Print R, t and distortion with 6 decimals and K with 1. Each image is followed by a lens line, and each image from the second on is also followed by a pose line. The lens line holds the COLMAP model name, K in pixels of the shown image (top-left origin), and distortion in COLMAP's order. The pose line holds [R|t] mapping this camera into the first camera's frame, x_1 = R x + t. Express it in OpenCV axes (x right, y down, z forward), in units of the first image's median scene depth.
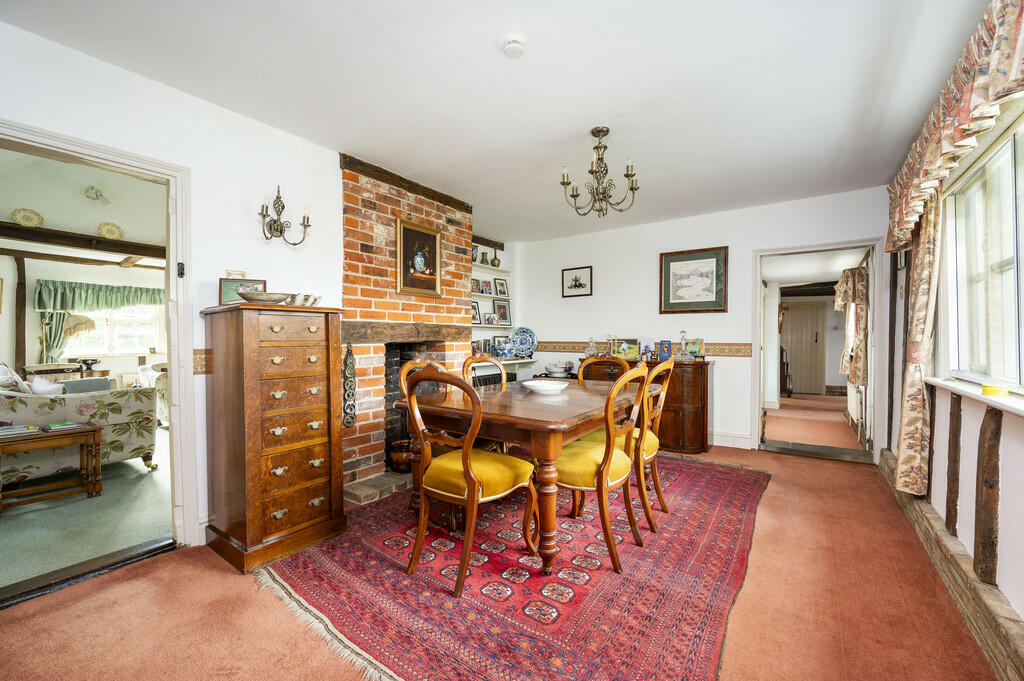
lens RADIAL K [[417.8, 0, 514.5], [0, 417.8, 343.8], [0, 0, 1]] dist [-0.000665, 0.000103]
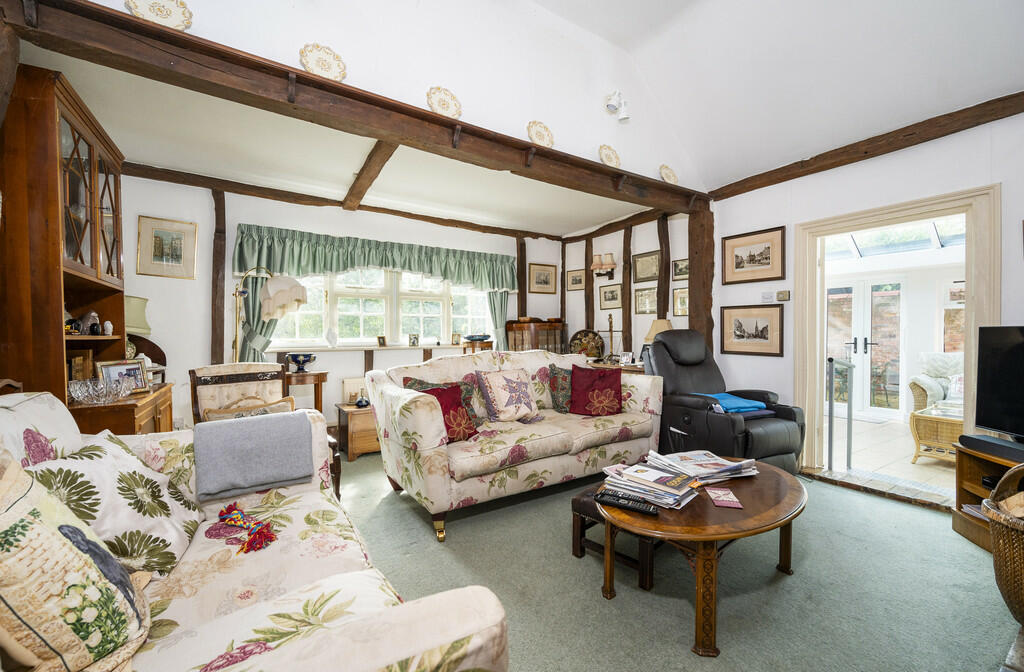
lens RADIAL K [[417.8, 0, 510.8], [0, 417.8, 334.2], [0, 0, 1]] dist [-0.000665, 0.000103]
pose [[0.927301, 0.009273, -0.374201, -0.511501], [-0.013006, 0.999888, -0.007451, 0.008324], [0.374090, 0.011777, 0.927318, 0.553808]]
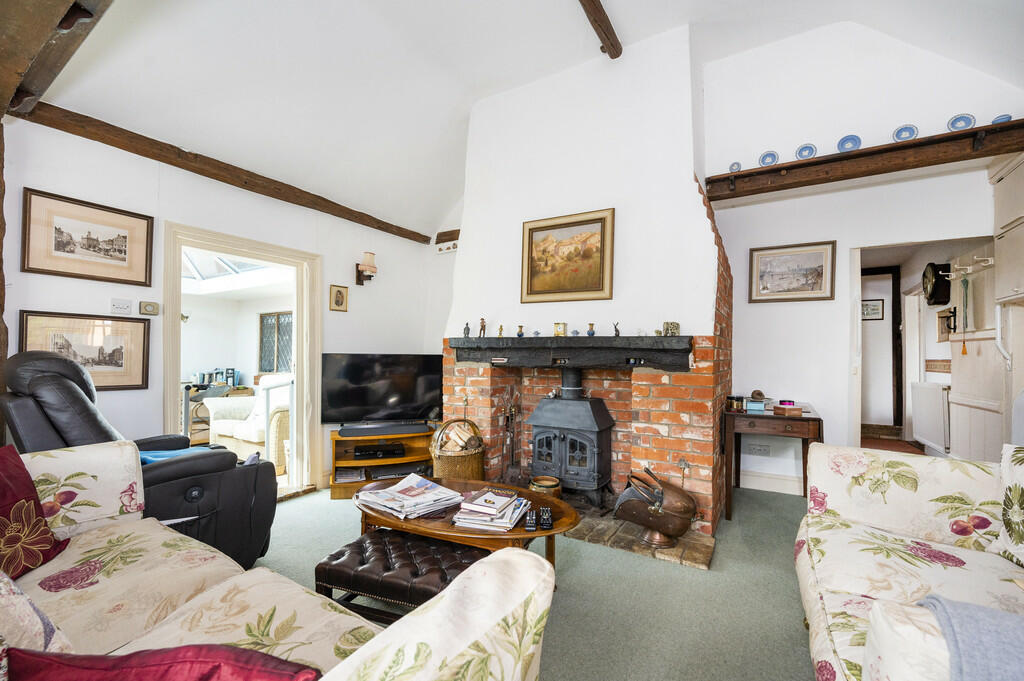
lens RADIAL K [[417.8, 0, 514.0], [0, 417.8, 350.5], [0, 0, 1]] dist [-0.000665, 0.000103]
pose [[-0.060391, 0.024442, 0.997875, -1.125977], [0.014048, 0.999622, -0.023635, 0.003784], [-0.998076, 0.012591, -0.060712, 1.164173]]
